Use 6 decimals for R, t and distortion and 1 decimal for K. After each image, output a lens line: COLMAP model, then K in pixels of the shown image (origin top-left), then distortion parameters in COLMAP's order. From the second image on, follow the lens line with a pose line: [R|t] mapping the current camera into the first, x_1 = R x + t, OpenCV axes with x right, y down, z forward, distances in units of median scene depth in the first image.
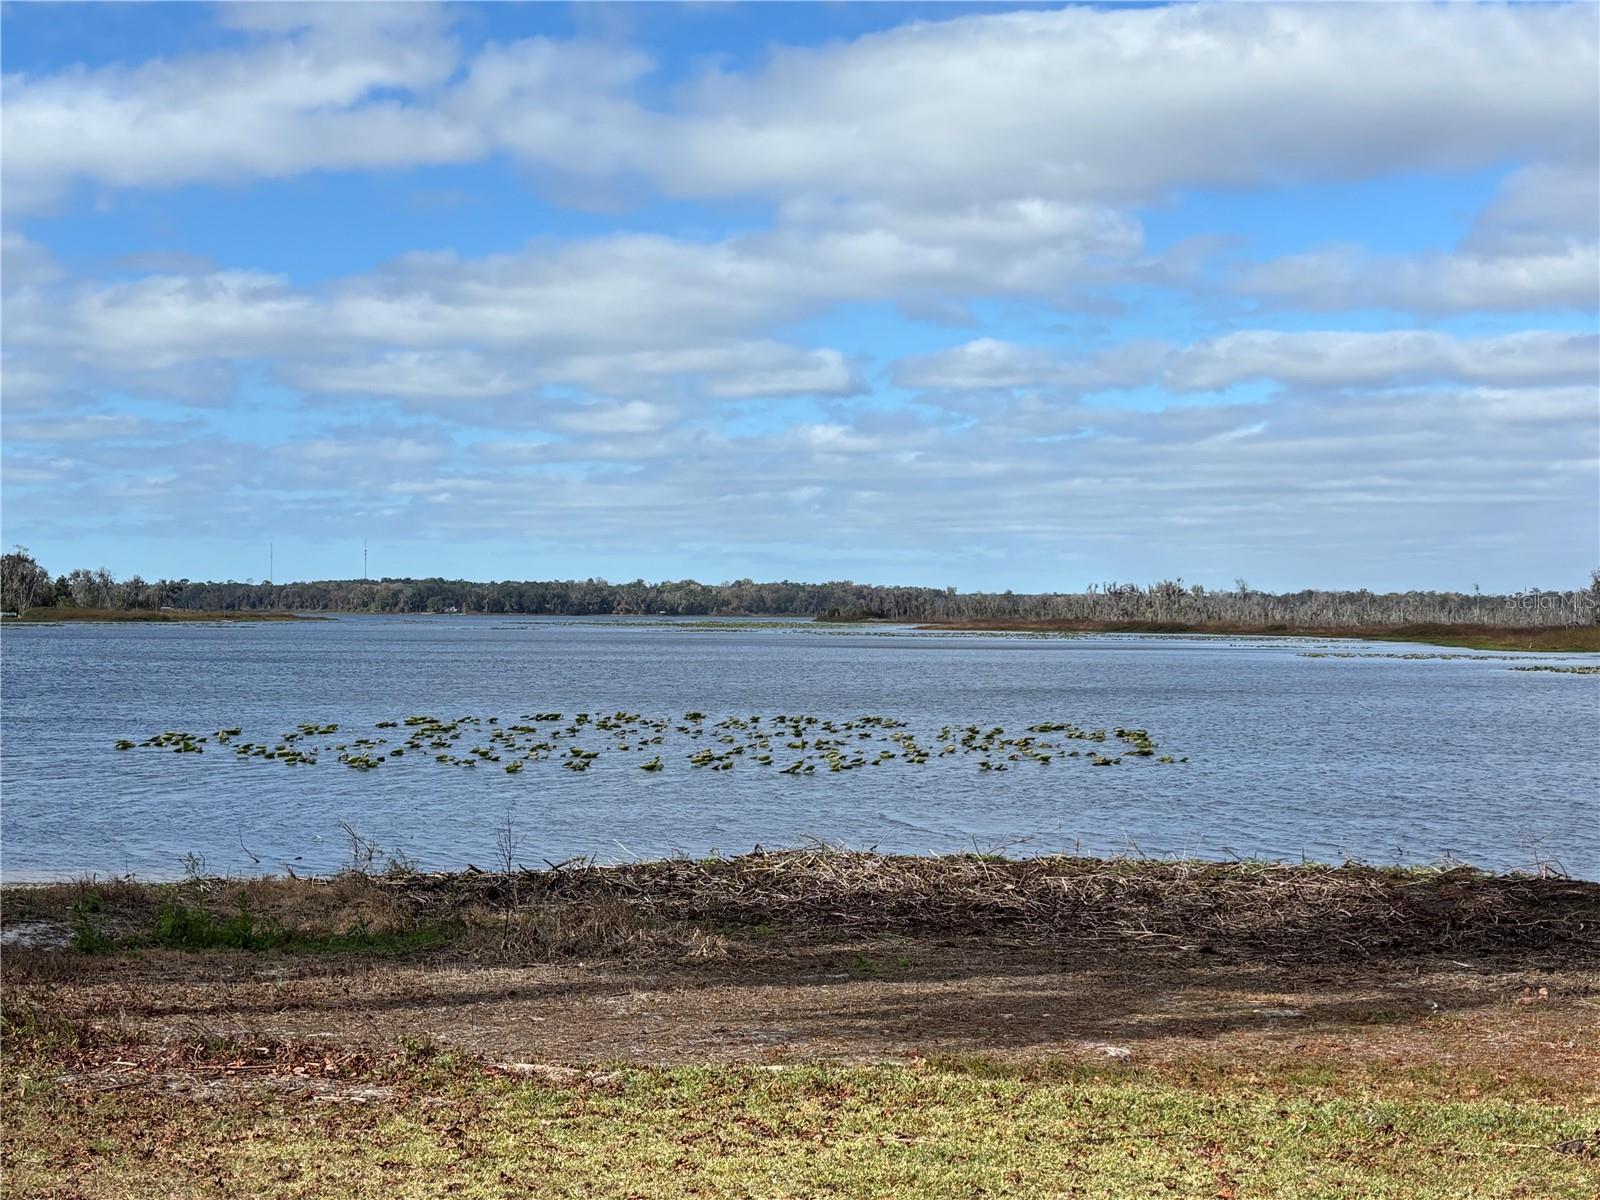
lens RADIAL K [[2163.2, 0, 800.0], [0, 2163.2, 600.0], [0, 0, 1]] dist [0.177037, -0.630818]
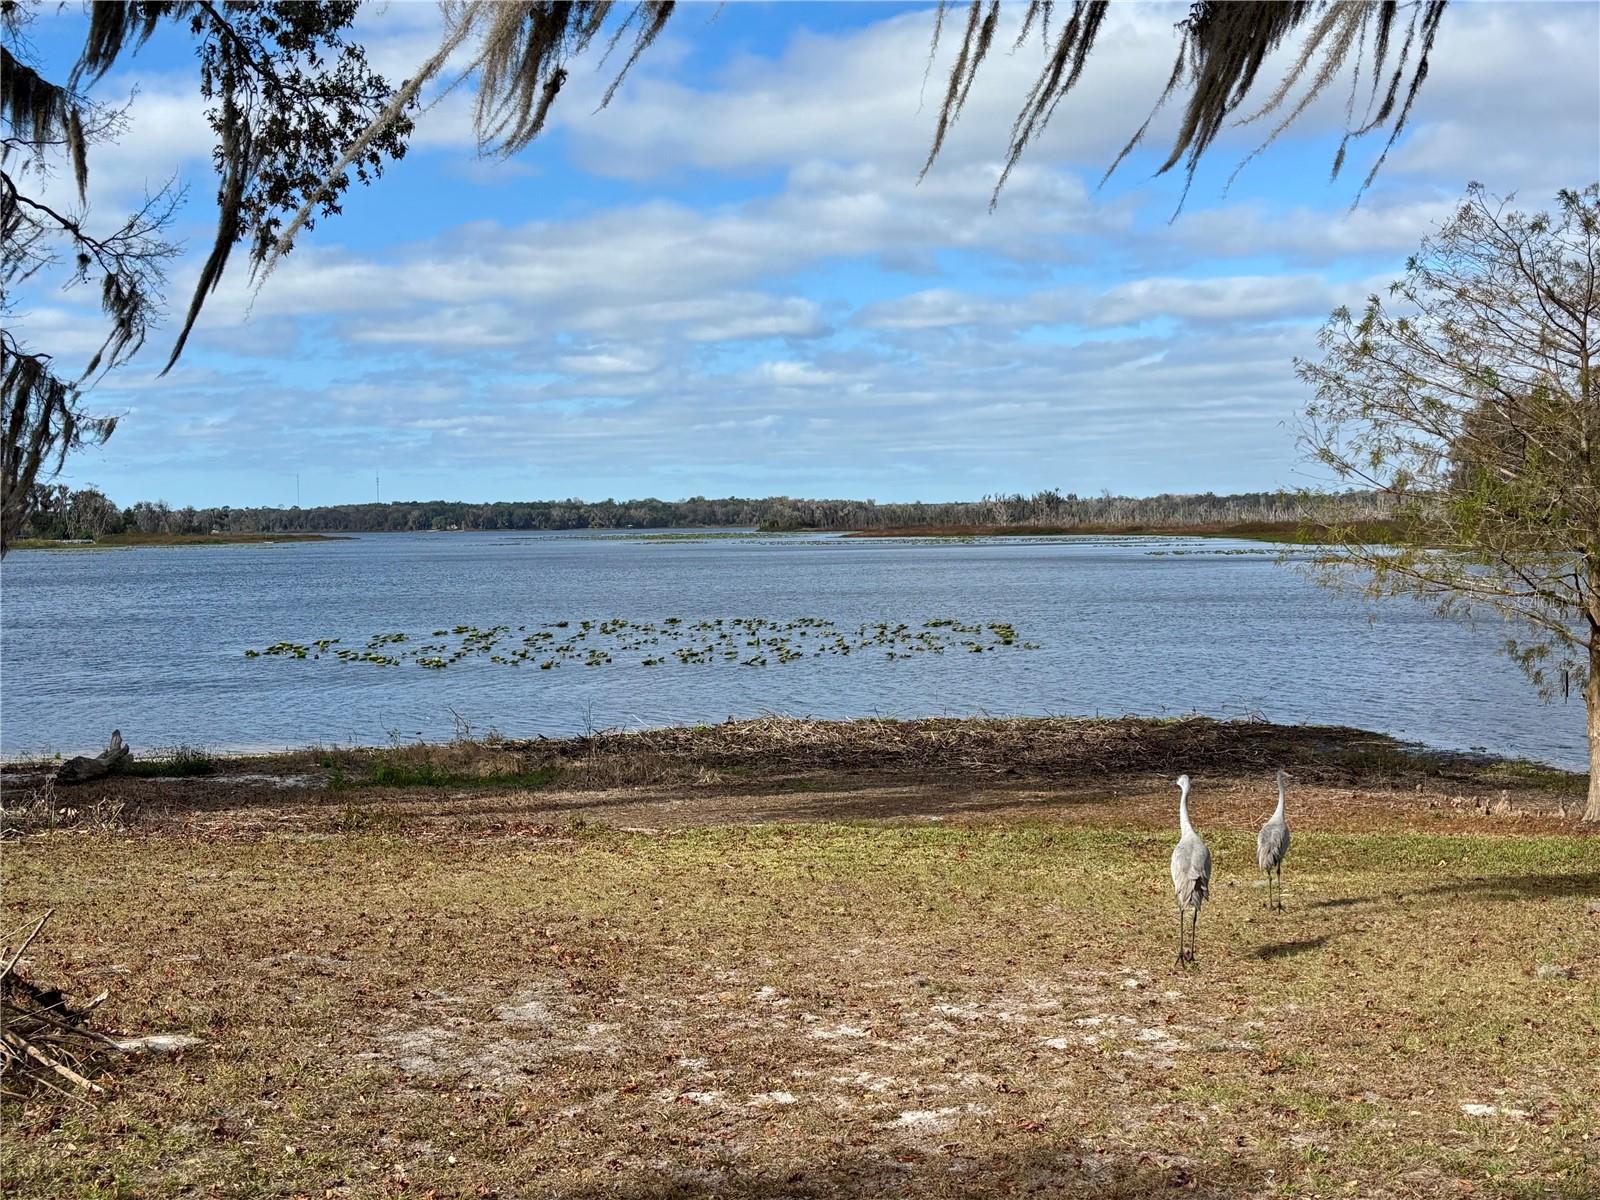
lens RADIAL K [[1808.7, 0, 809.1], [0, 1808.7, 669.2], [0, 0, 1]] dist [0.132643, -0.450976]
pose [[0.999109, -0.025926, 0.033312, -0.008526], [0.022924, 0.995899, 0.087523, -0.037505], [-0.035445, -0.086681, 0.995605, -0.331239]]
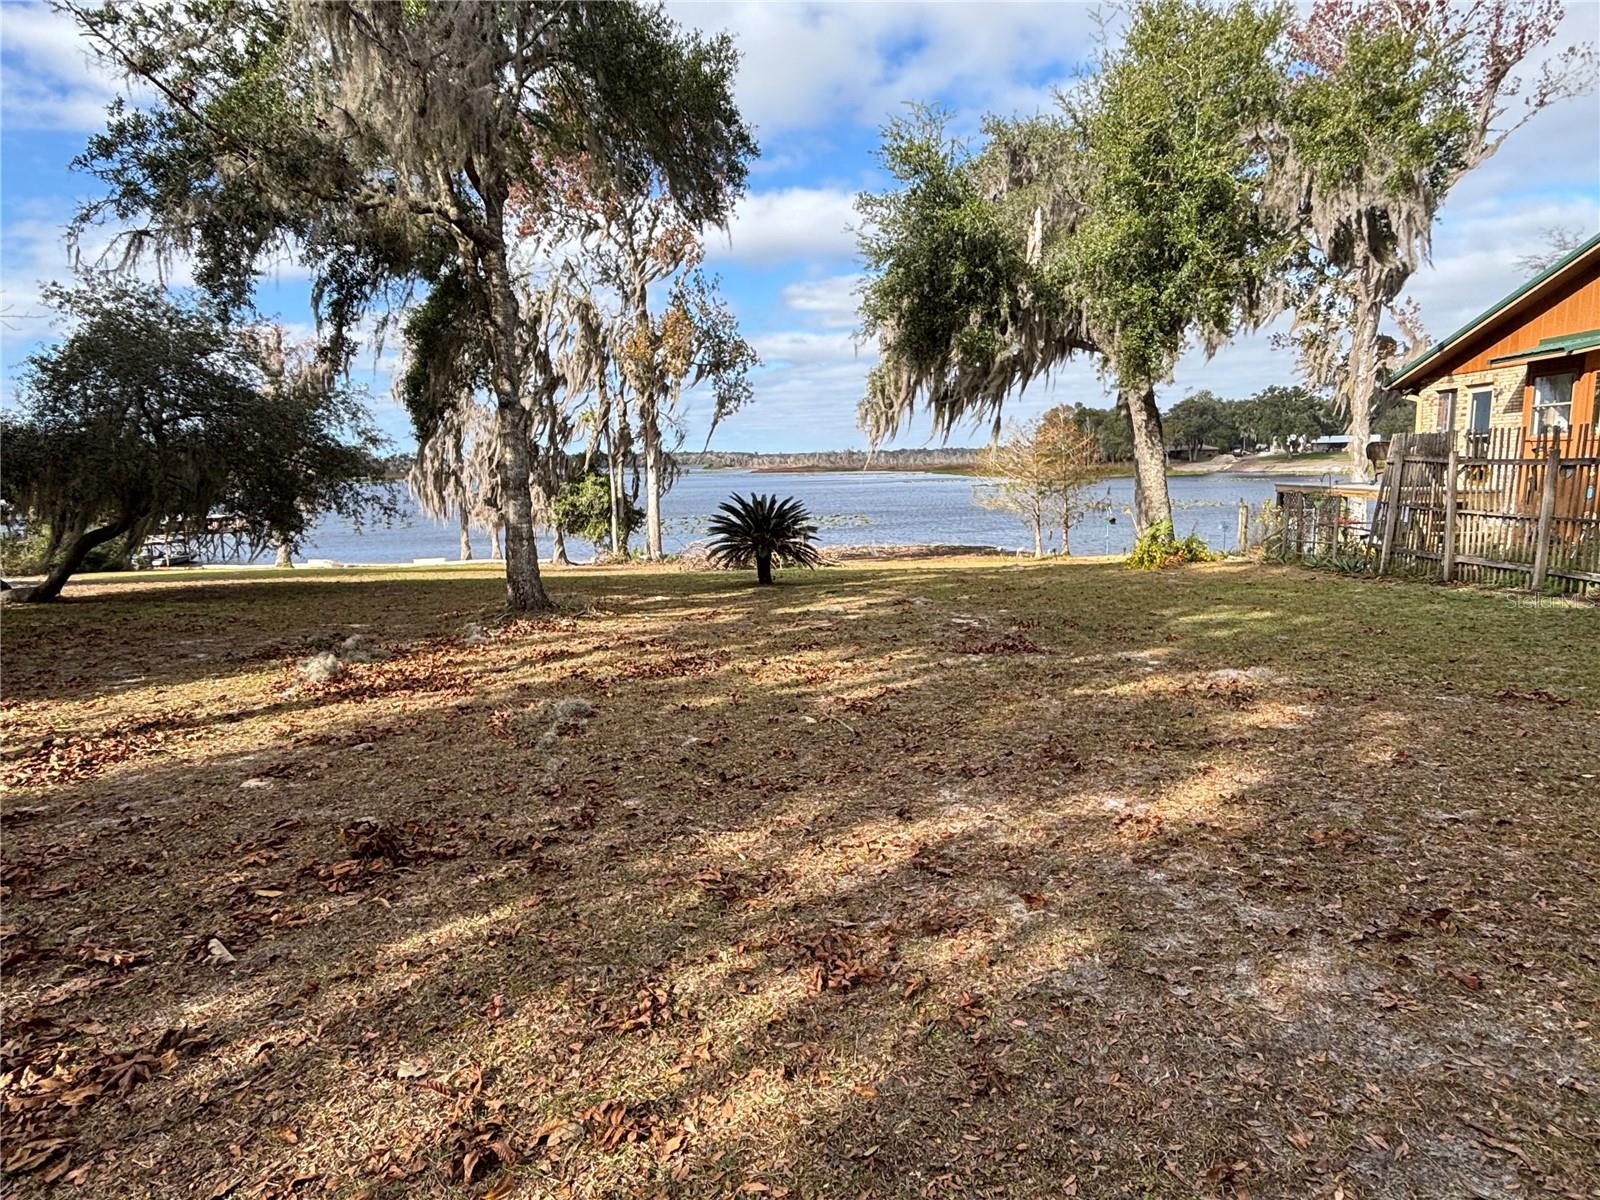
lens RADIAL K [[911.2, 0, 789.0], [0, 911.2, 592.4], [0, 0, 1]] dist [0.065662, 0.000076]
pose [[0.993826, -0.044906, 0.101454, -0.350044], [0.029358, 0.988274, 0.149845, -0.121859], [-0.106994, -0.145941, 0.983491, -1.390301]]
